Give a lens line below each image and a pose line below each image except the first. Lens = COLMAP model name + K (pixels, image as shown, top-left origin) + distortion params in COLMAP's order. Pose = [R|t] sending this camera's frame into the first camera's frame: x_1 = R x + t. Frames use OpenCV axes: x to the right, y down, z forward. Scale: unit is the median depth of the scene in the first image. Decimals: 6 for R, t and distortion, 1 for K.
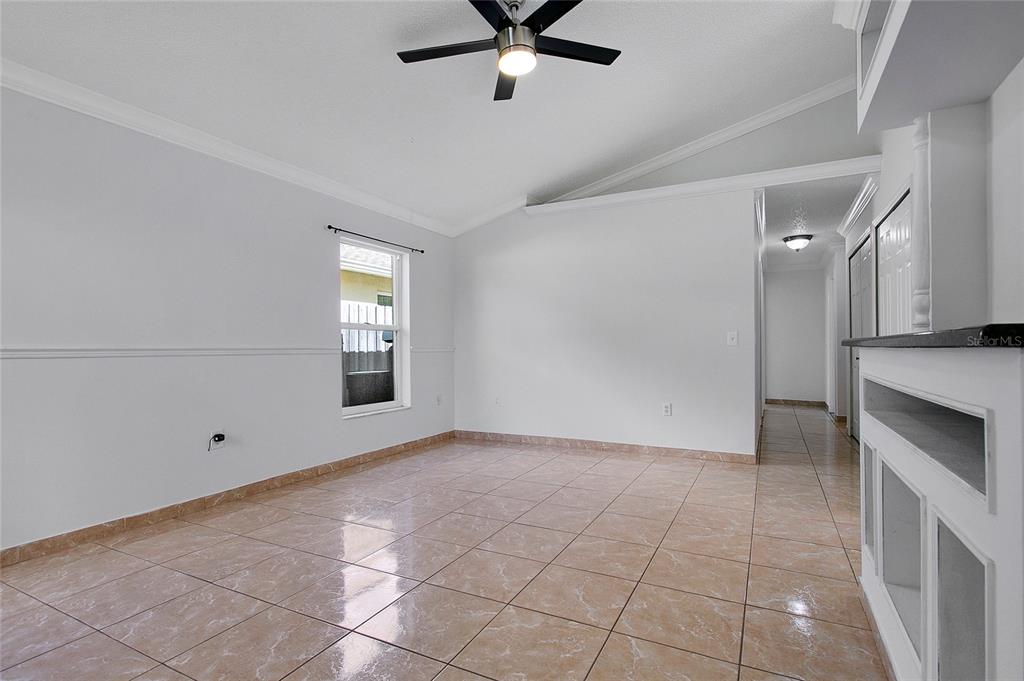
lens RADIAL K [[498.7, 0, 510.3], [0, 498.7, 343.7], [0, 0, 1]] dist [-0.021682, 0.000466]
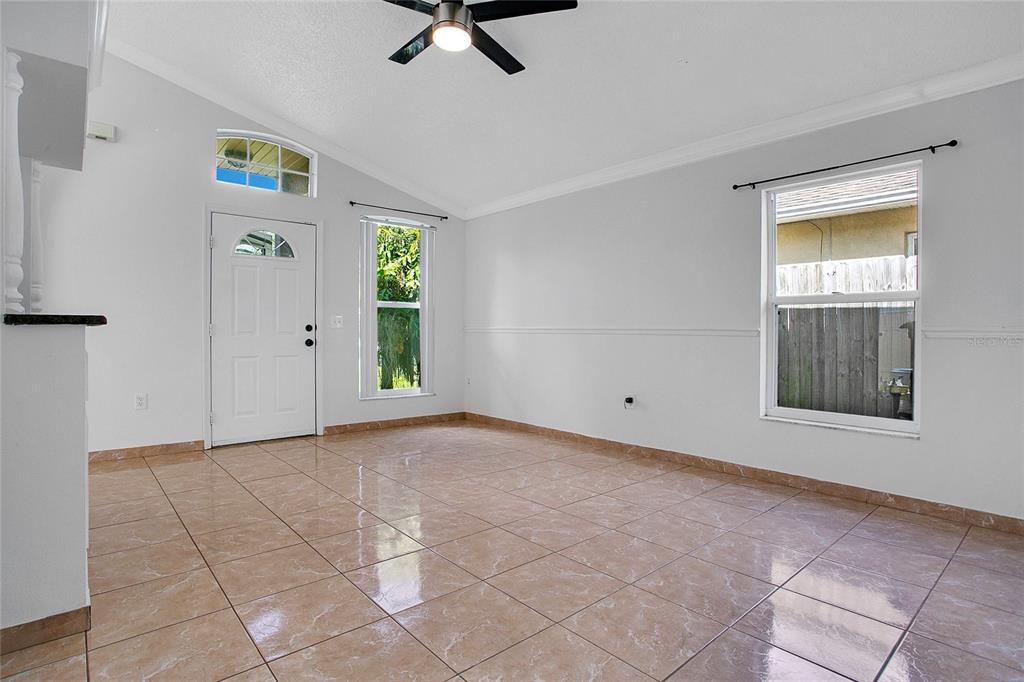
lens RADIAL K [[498.7, 0, 479.1], [0, 498.7, 334.7], [0, 0, 1]] dist [-0.021682, 0.000466]
pose [[-0.389463, 0.014859, -0.920922, 0.783219], [0.010671, 0.999876, 0.011620, 0.006863], [0.920980, -0.005302, -0.389573, 1.250000]]
